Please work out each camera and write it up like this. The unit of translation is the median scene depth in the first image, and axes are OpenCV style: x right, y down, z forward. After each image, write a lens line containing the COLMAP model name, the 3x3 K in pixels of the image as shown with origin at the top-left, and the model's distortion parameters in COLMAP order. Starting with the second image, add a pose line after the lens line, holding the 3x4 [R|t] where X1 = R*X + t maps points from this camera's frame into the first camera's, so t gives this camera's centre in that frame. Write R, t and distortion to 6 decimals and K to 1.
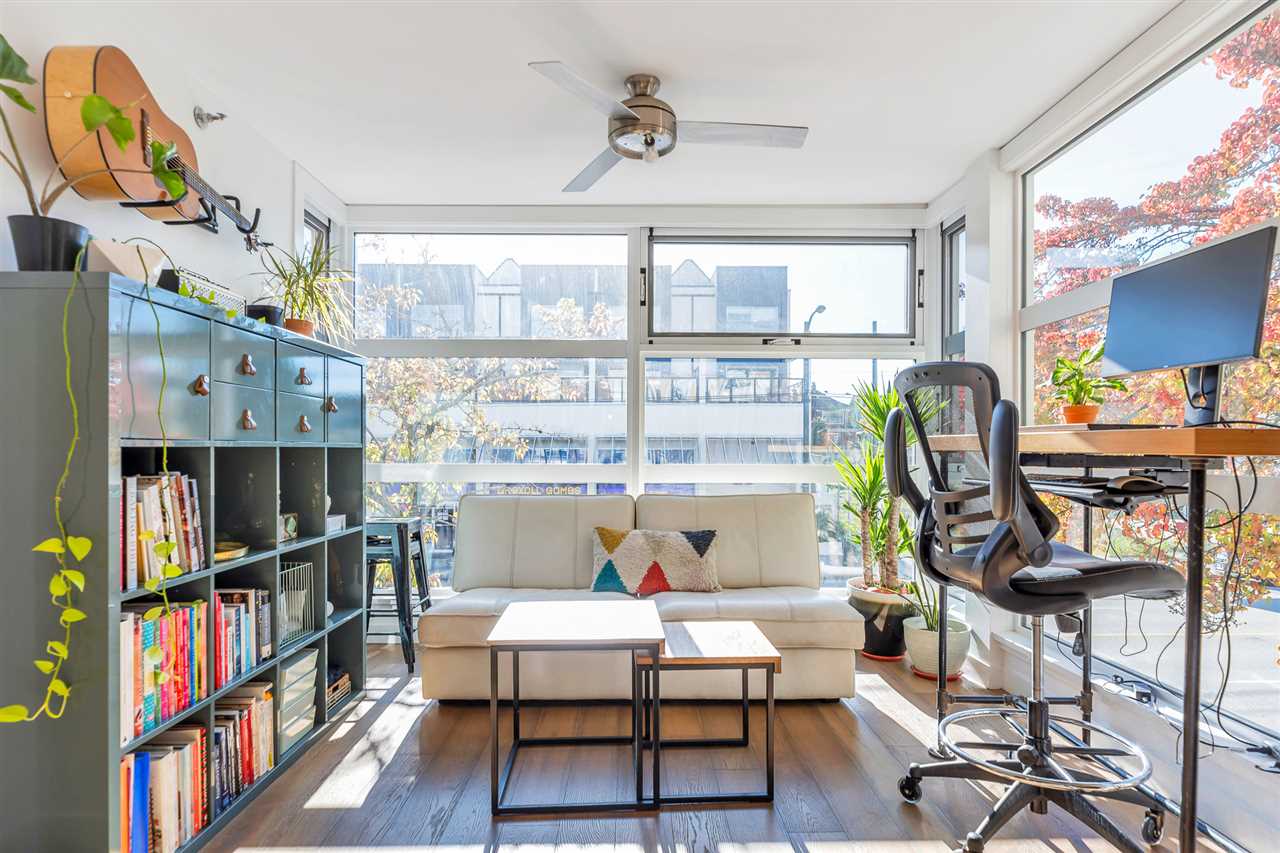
lens RADIAL K [[695.4, 0, 655.7], [0, 695.4, 450.8], [0, 0, 1]] dist [0.004131, -0.003330]
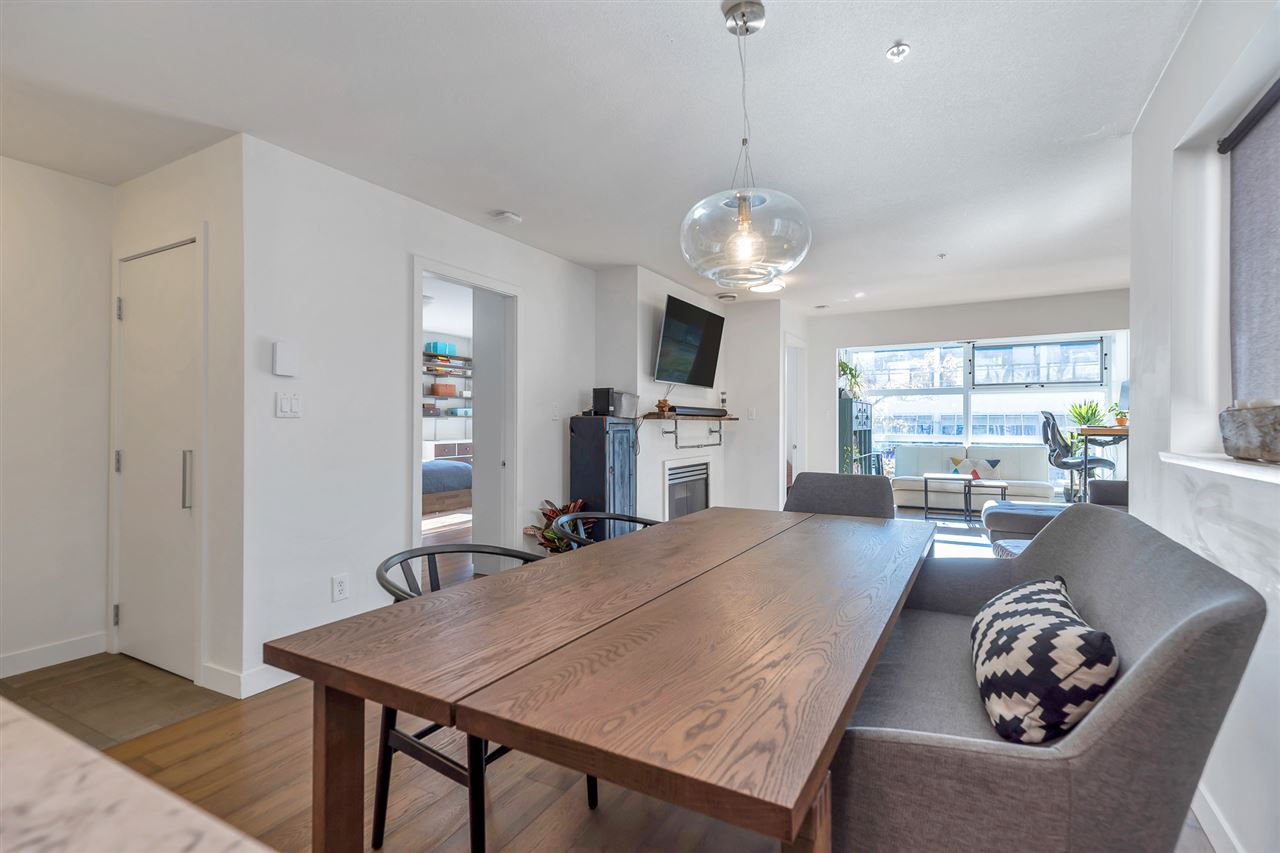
lens RADIAL K [[592.0, 0, 638.6], [0, 592.0, 426.4], [0, 0, 1]] dist [0.000112, -0.000641]
pose [[0.851271, -0.003200, -0.524716, 0.152958], [0.003677, 0.999993, -0.000135, -0.032019], [0.524713, -0.001815, 0.851277, -2.684696]]
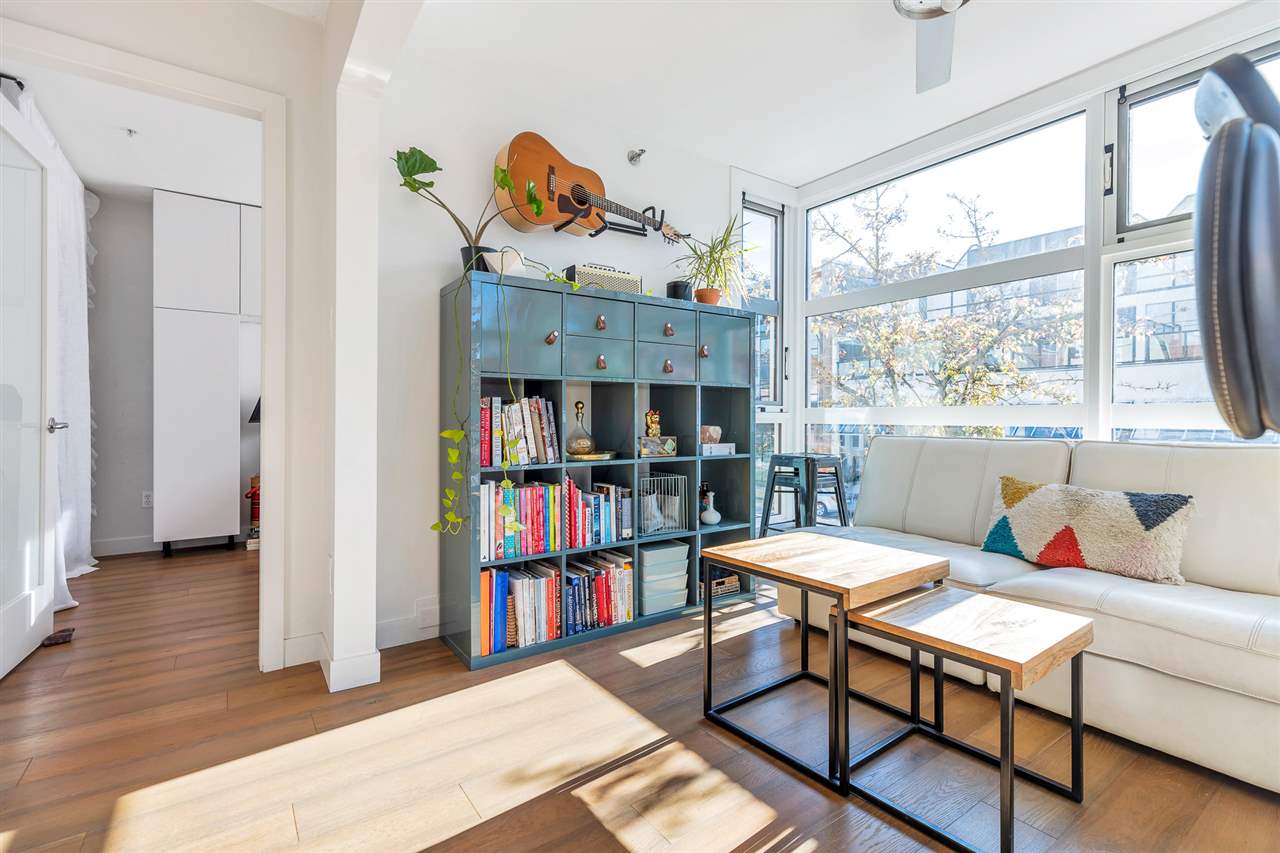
lens RADIAL K [[592.0, 0, 637.6], [0, 592.0, 420.2], [0, 0, 1]] dist [0.000112, -0.000641]
pose [[0.556103, 0.003819, -0.831104, 0.413237], [-0.001654, 0.999993, 0.003489, 0.063524], [0.831111, -0.000566, 0.556106, 0.376854]]
